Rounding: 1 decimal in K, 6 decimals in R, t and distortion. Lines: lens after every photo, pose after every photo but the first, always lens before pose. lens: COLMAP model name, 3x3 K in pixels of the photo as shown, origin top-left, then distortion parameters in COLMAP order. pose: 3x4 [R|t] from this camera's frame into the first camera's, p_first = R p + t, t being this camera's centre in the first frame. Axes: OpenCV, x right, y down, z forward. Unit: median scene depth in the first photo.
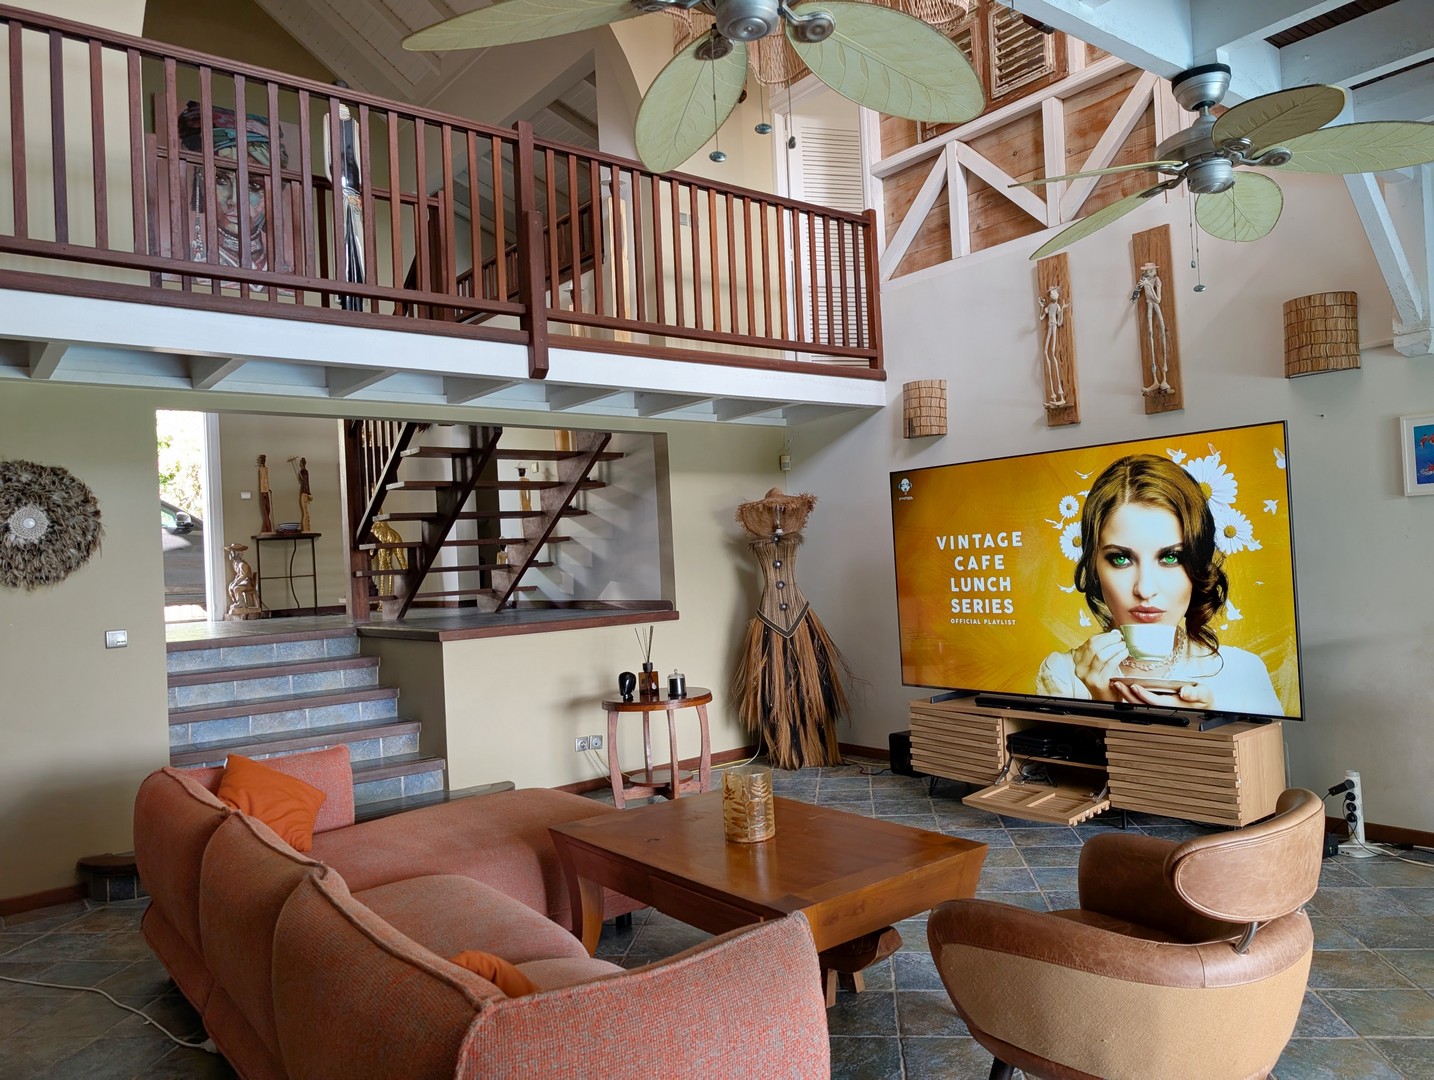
lens RADIAL K [[1028.2, 0, 716.7], [0, 1028.2, 540.3], [0, 0, 1]] dist [0.023193, -0.015540]
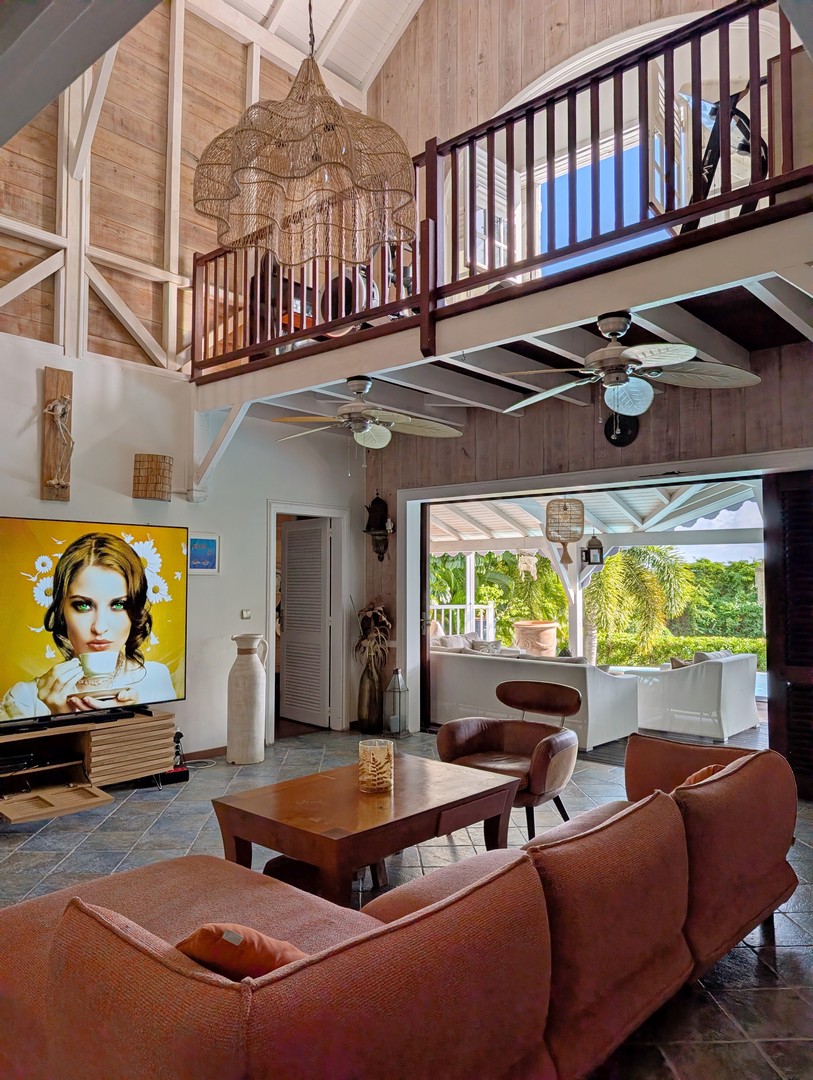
lens RADIAL K [[774.4, 0, 407.2], [0, 774.4, 543.0], [0, 0, 1]] dist [0.023193, -0.015540]
pose [[-0.172168, 0.100502, 0.979927, -0.714248], [-0.010682, 0.994533, -0.103877, 0.038215], [-0.985010, -0.028352, -0.170154, 0.758861]]
